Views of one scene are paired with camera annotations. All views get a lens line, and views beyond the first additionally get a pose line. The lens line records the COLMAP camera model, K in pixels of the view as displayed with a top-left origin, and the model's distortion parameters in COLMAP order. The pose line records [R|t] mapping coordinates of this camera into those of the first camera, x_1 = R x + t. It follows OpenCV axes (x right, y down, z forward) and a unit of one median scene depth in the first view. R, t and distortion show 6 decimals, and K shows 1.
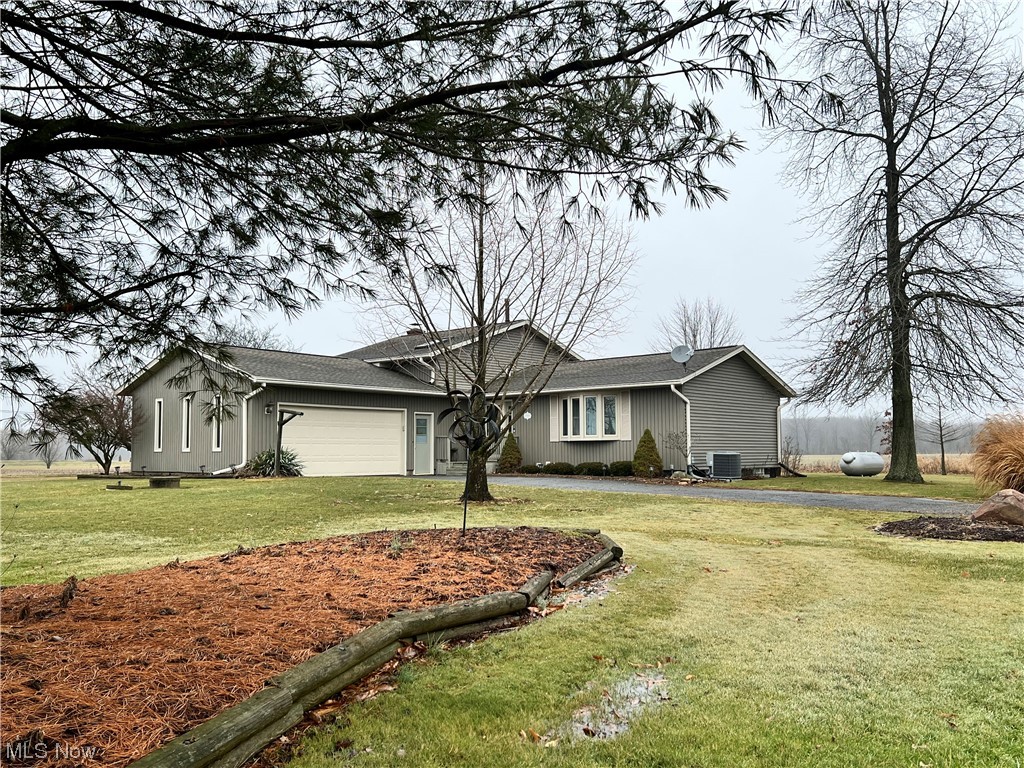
lens RADIAL K [[864.1, 0, 512.0], [0, 864.1, 386.2], [0, 0, 1]] dist [0.046207, -0.011315]
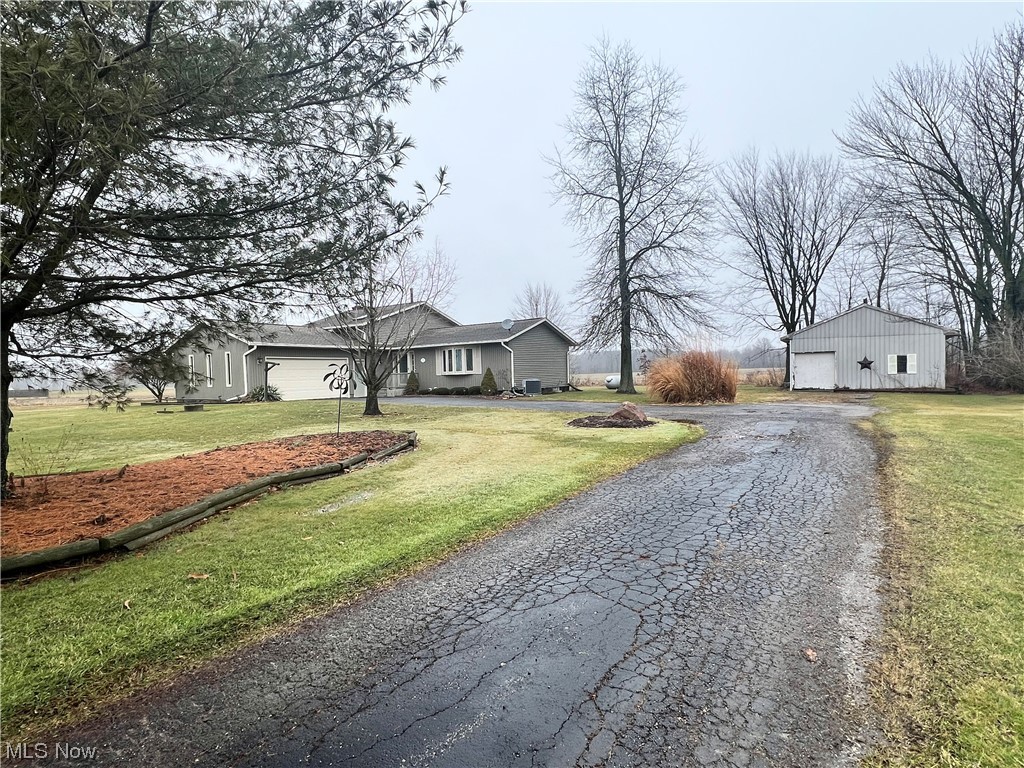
lens RADIAL K [[543.0, 0, 509.5], [0, 543.0, 380.5], [0, 0, 1]] dist [0.002324, -0.000500]
pose [[0.991145, -0.026420, 0.130125, 0.056134], [0.015140, 0.996100, 0.086926, -0.019138], [-0.131915, -0.084186, 0.987680, -0.091036]]
